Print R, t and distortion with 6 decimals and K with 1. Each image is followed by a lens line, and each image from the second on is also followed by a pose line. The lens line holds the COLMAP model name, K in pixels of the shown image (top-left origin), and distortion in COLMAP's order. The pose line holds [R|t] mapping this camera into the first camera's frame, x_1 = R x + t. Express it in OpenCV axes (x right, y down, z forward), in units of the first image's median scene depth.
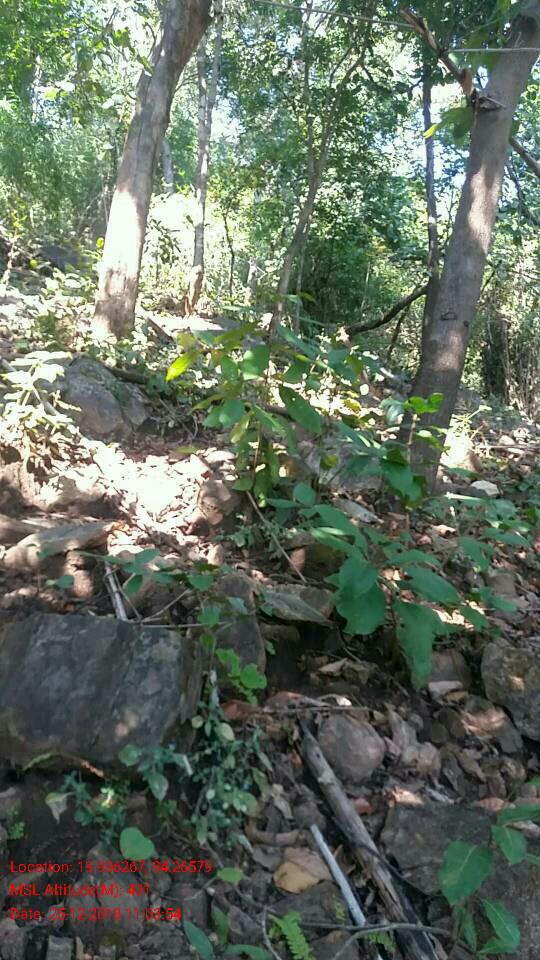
lens RADIAL K [[809.6, 0, 270.0], [0, 809.6, 480.0], [0, 0, 1]] dist [0.190221, -0.359505]
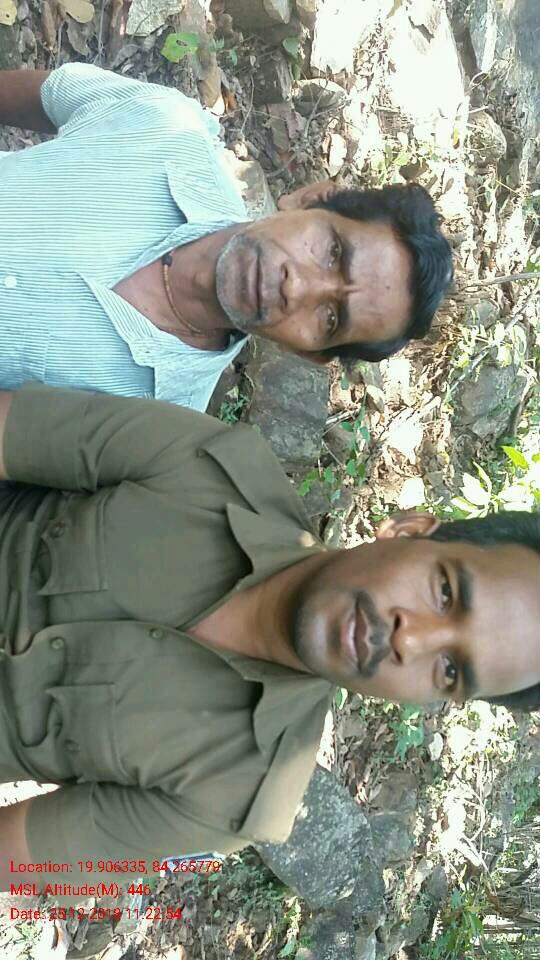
lens RADIAL K [[809.6, 0, 270.0], [0, 809.6, 480.0], [0, 0, 1]] dist [0.190221, -0.359505]
pose [[0.033678, 0.992503, -0.117489, 0.058661], [-0.978735, 0.056552, 0.197181, -0.017032], [0.202347, 0.108350, 0.973302, -0.285242]]
